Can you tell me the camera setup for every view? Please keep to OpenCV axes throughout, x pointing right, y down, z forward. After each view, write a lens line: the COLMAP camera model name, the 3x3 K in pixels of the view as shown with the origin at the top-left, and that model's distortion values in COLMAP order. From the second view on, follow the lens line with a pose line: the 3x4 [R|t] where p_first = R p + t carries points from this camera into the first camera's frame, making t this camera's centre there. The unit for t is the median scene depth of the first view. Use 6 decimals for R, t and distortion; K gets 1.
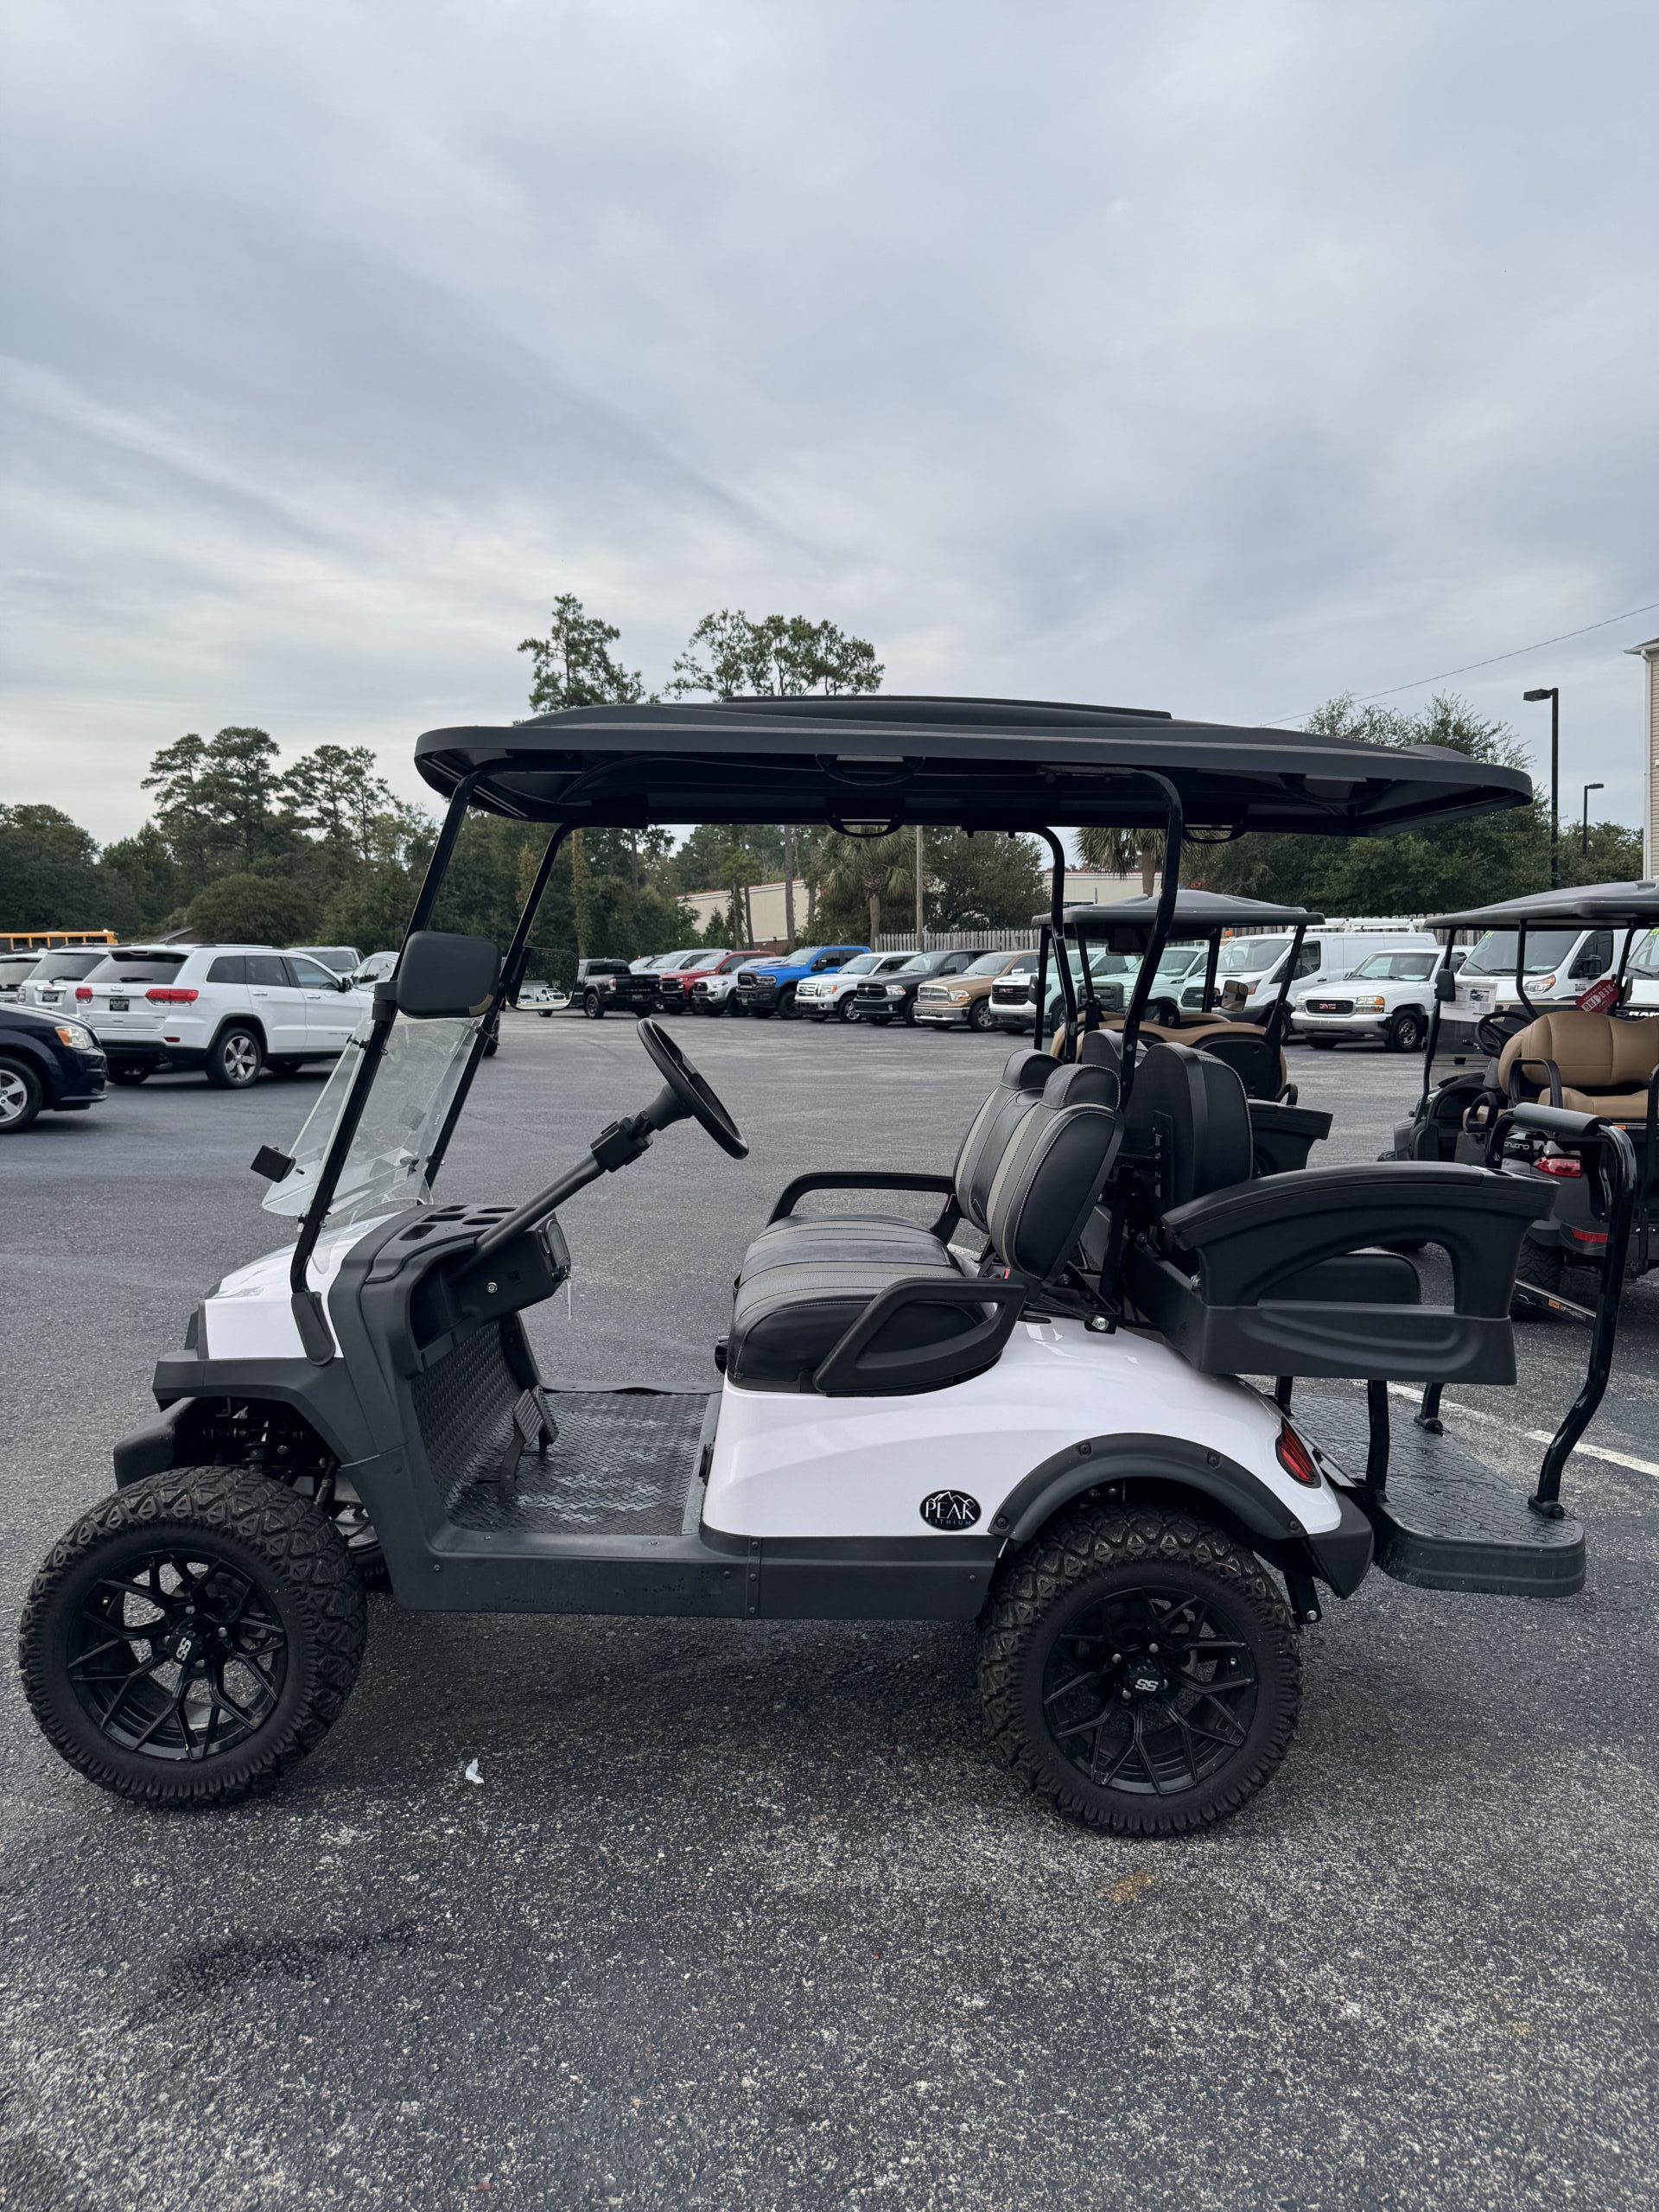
lens RADIAL K [[1553.9, 0, 837.2], [0, 1553.9, 1114.6], [0, 0, 1]] dist [0.021709, -0.043137]
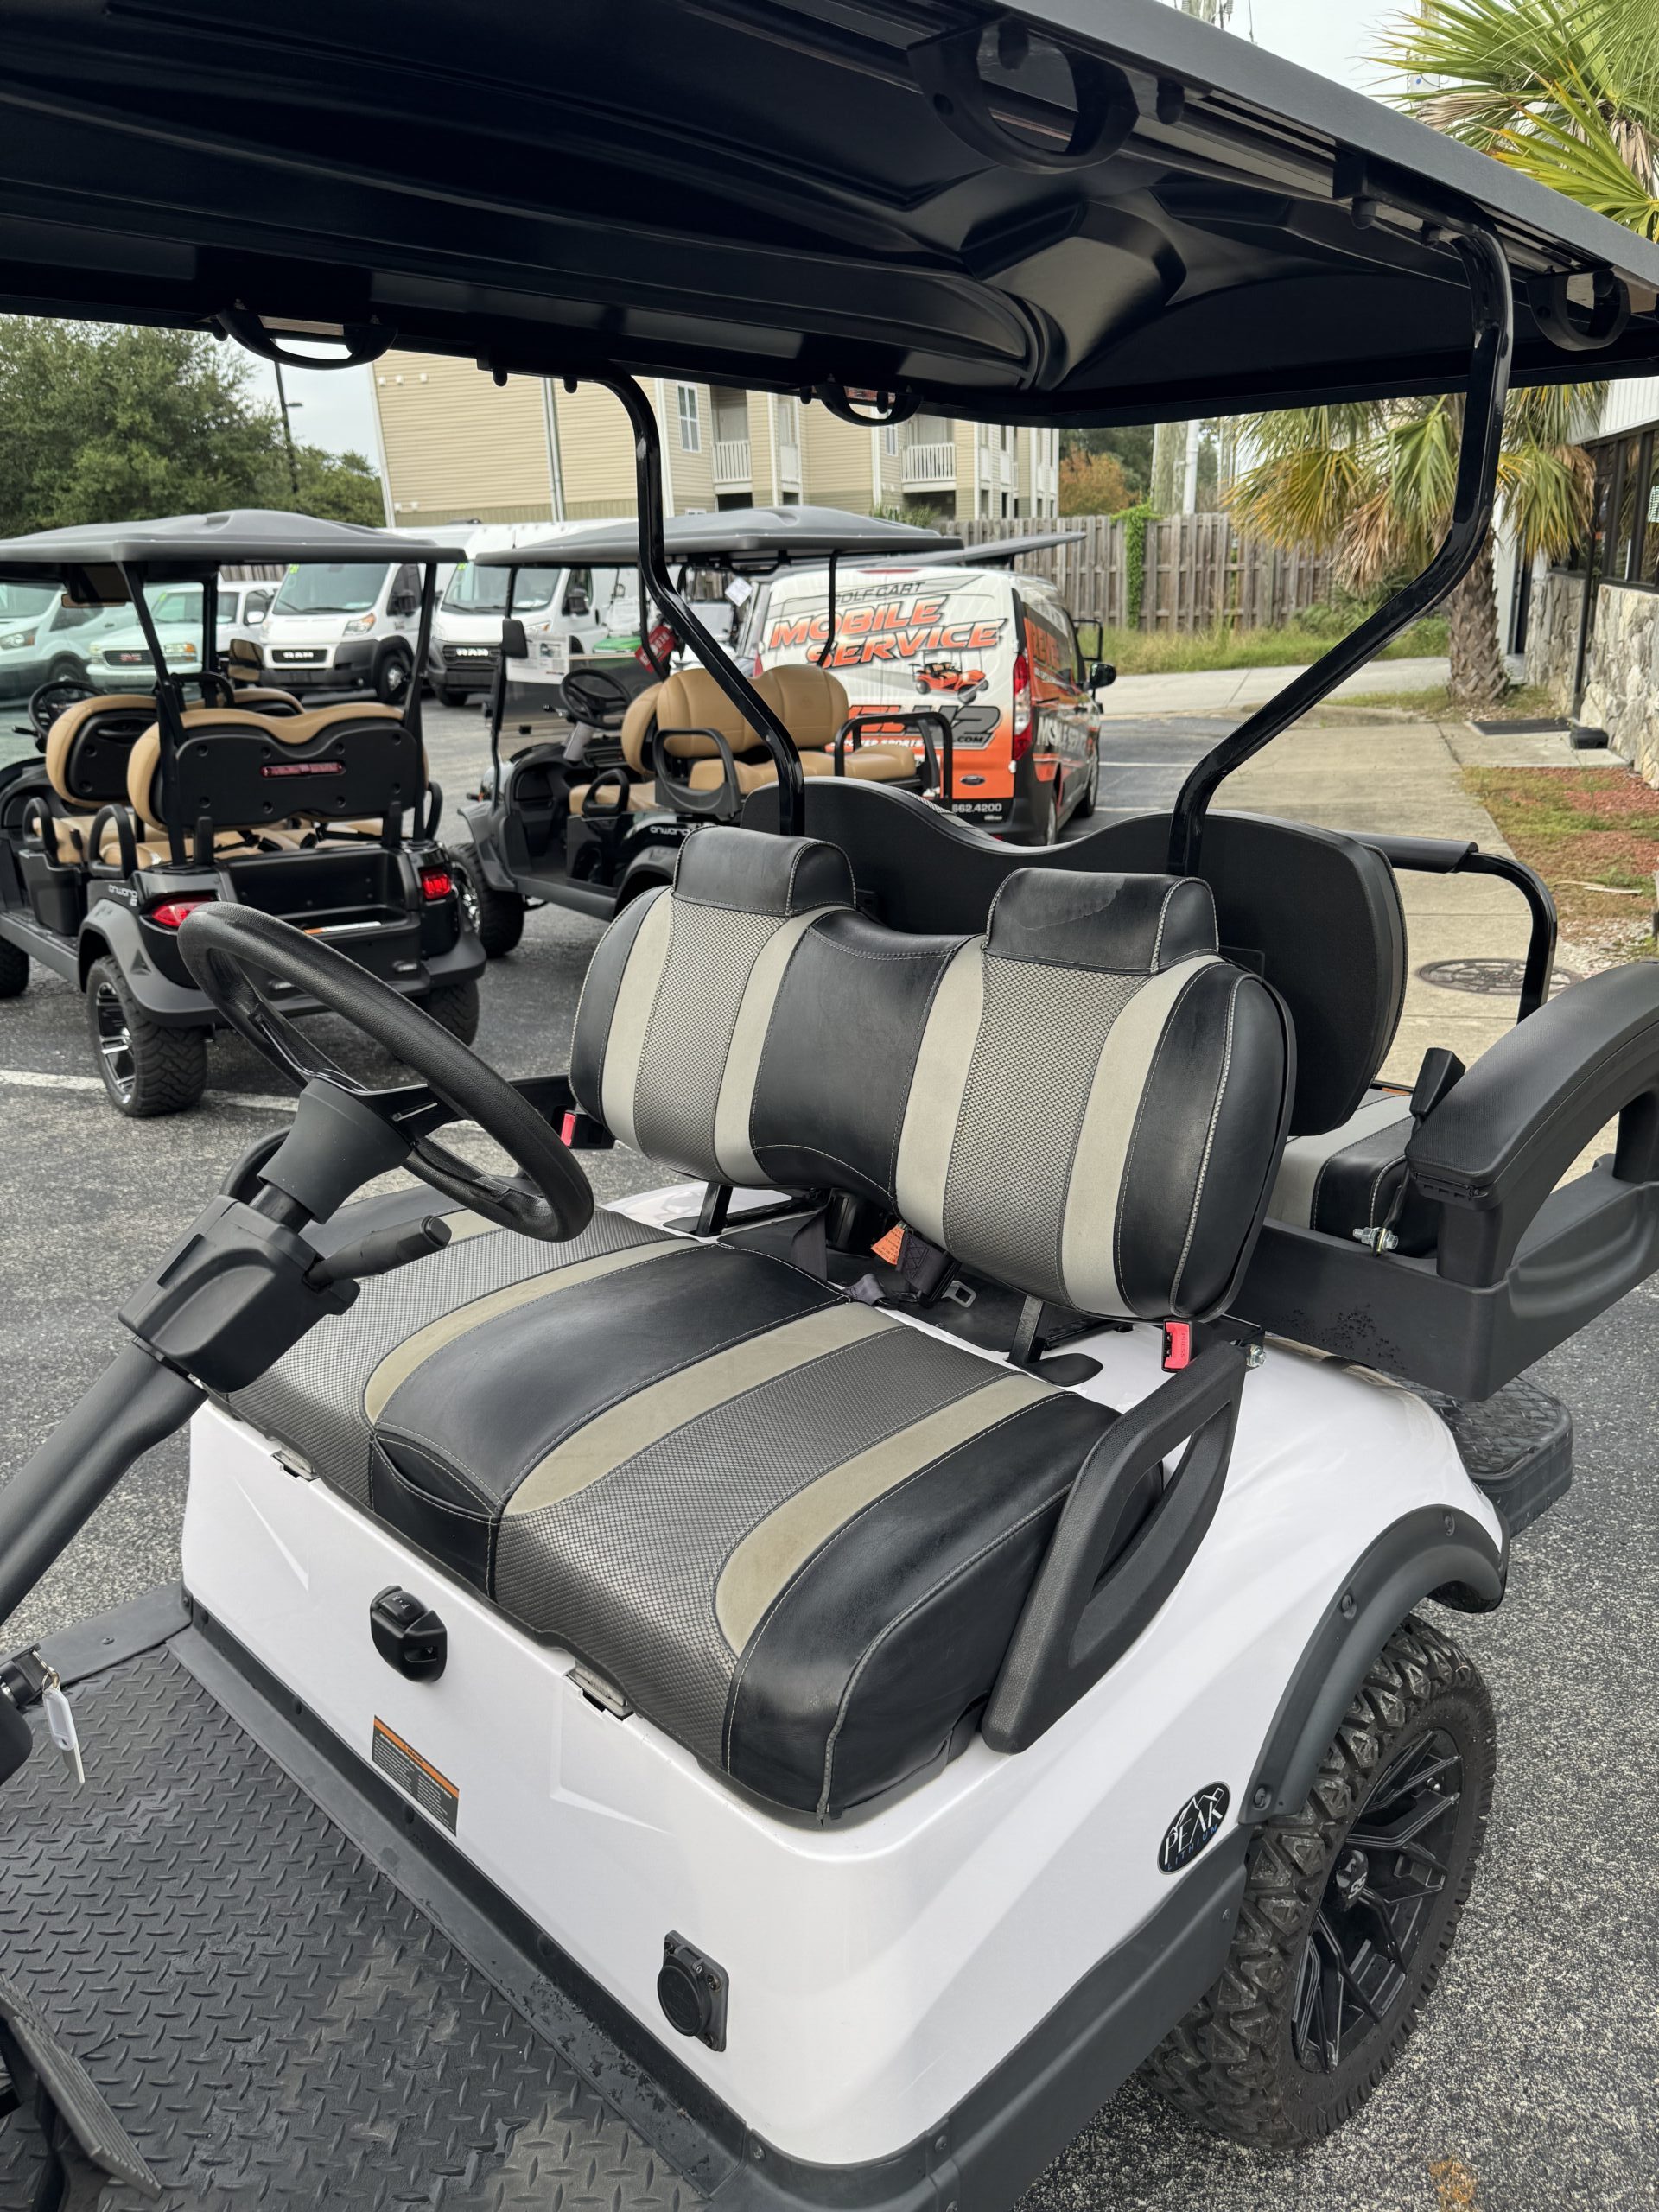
lens RADIAL K [[1553.9, 0, 825.0], [0, 1553.9, 1110.9], [0, 0, 1]] dist [0.021709, -0.043137]
pose [[0.719280, -0.232989, 0.654486, -0.034867], [0.083910, 0.964325, 0.251070, -0.012417], [-0.689634, -0.125672, 0.713170, 0.092518]]
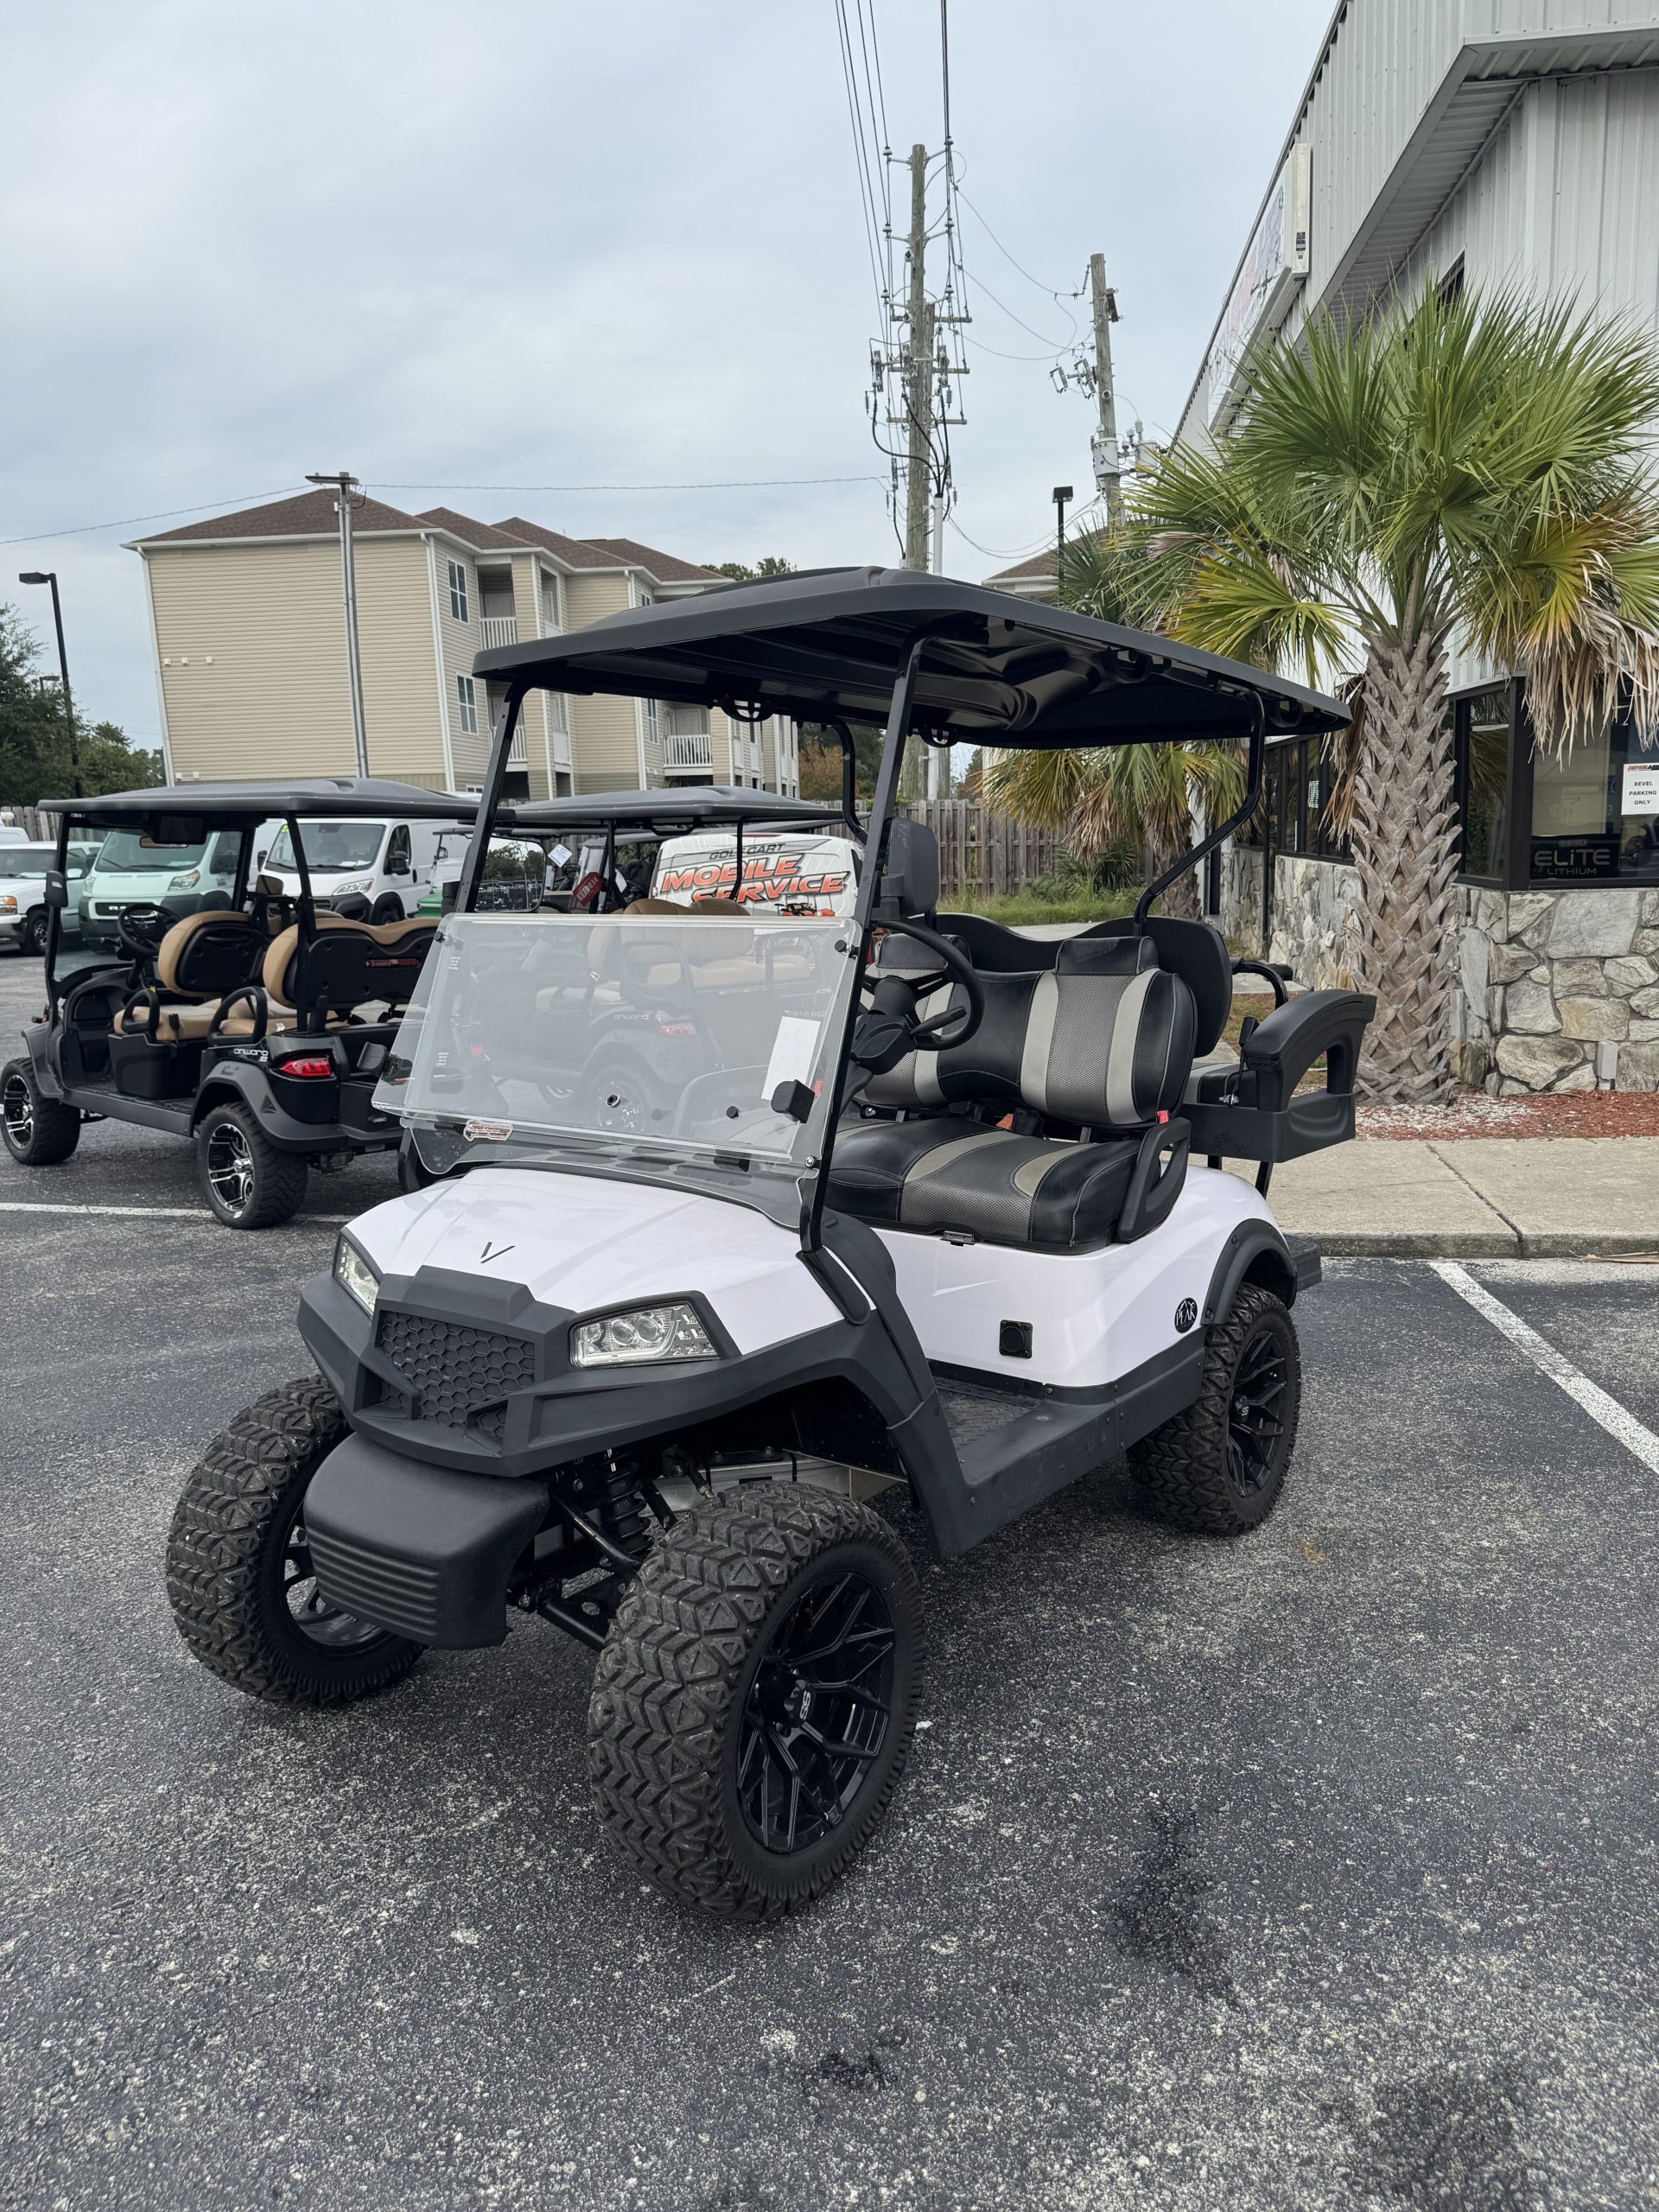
lens RADIAL K [[1553.9, 0, 822.9], [0, 1553.9, 1119.3], [0, 0, 1]] dist [0.021709, -0.043137]
pose [[0.595312, -0.134078, 0.792229, -0.124293], [0.080399, 0.990971, 0.107299, -0.005387], [-0.799462, -0.000182, 0.600717, 0.062254]]
